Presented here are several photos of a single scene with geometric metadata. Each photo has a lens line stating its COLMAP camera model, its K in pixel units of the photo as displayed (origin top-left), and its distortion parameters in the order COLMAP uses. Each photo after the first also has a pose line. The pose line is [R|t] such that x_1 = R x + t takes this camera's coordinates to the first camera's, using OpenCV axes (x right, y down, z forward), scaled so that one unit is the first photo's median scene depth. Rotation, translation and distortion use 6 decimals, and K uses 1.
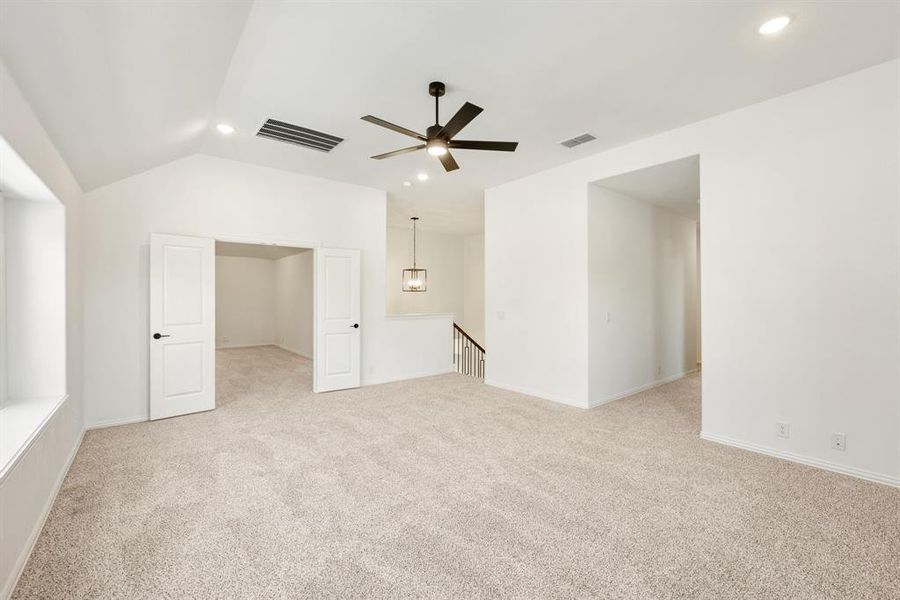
lens RADIAL K [[373.9, 0, 450.0], [0, 373.9, 300.0], [0, 0, 1]] dist [0.002726, 0.000331]
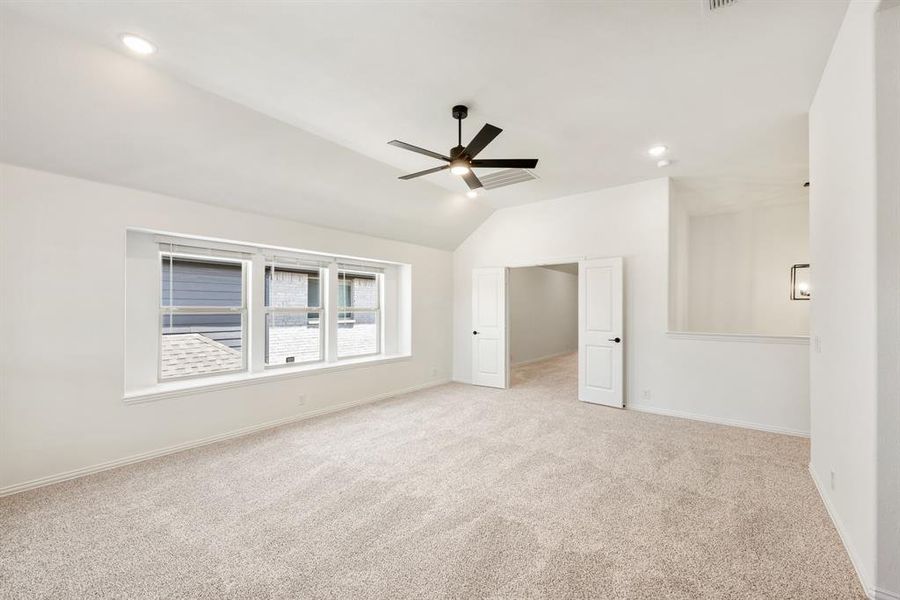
lens RADIAL K [[362.6, 0, 451.1], [0, 362.6, 302.7], [0, 0, 1]] dist [-0.000734, -0.000019]
pose [[0.225201, -0.015850, -0.974183, 0.772526], [-0.008585, 0.999797, -0.018251, -0.001814], [0.974274, 0.012473, 0.225019, 0.602028]]
